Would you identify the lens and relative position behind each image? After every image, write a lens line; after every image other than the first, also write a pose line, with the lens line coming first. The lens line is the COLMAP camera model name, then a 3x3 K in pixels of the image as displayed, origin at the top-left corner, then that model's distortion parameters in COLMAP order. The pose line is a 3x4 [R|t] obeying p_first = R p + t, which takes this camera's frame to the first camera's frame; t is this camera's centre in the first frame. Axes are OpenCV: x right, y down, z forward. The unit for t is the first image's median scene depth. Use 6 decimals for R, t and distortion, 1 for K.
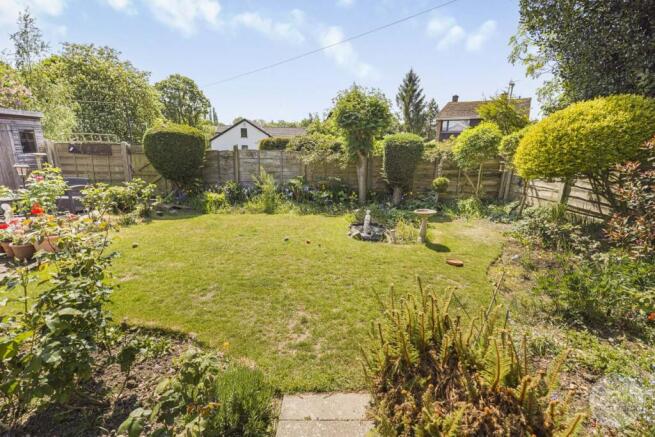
lens RADIAL K [[286.1, 0, 322.9], [0, 286.1, 218.3], [0, 0, 1]] dist [0.001169, -0.000104]
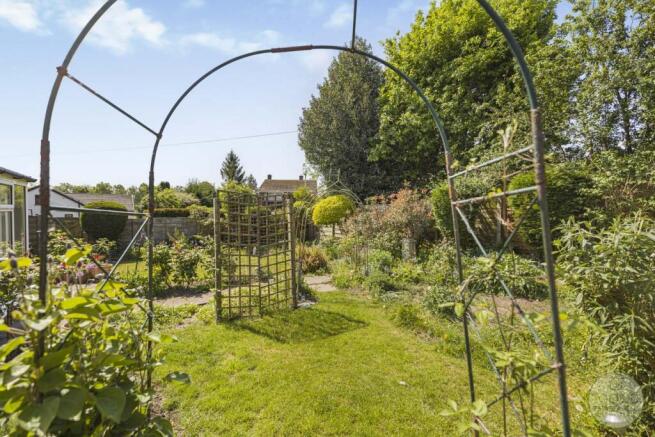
lens RADIAL K [[286.1, 0, 322.9], [0, 286.1, 218.3], [0, 0, 1]] dist [0.001169, -0.000104]
pose [[0.818255, -0.029646, 0.574091, -0.079233], [0.155893, 0.972689, -0.171966, 0.027408], [-0.553314, 0.230209, 0.800529, -0.119920]]
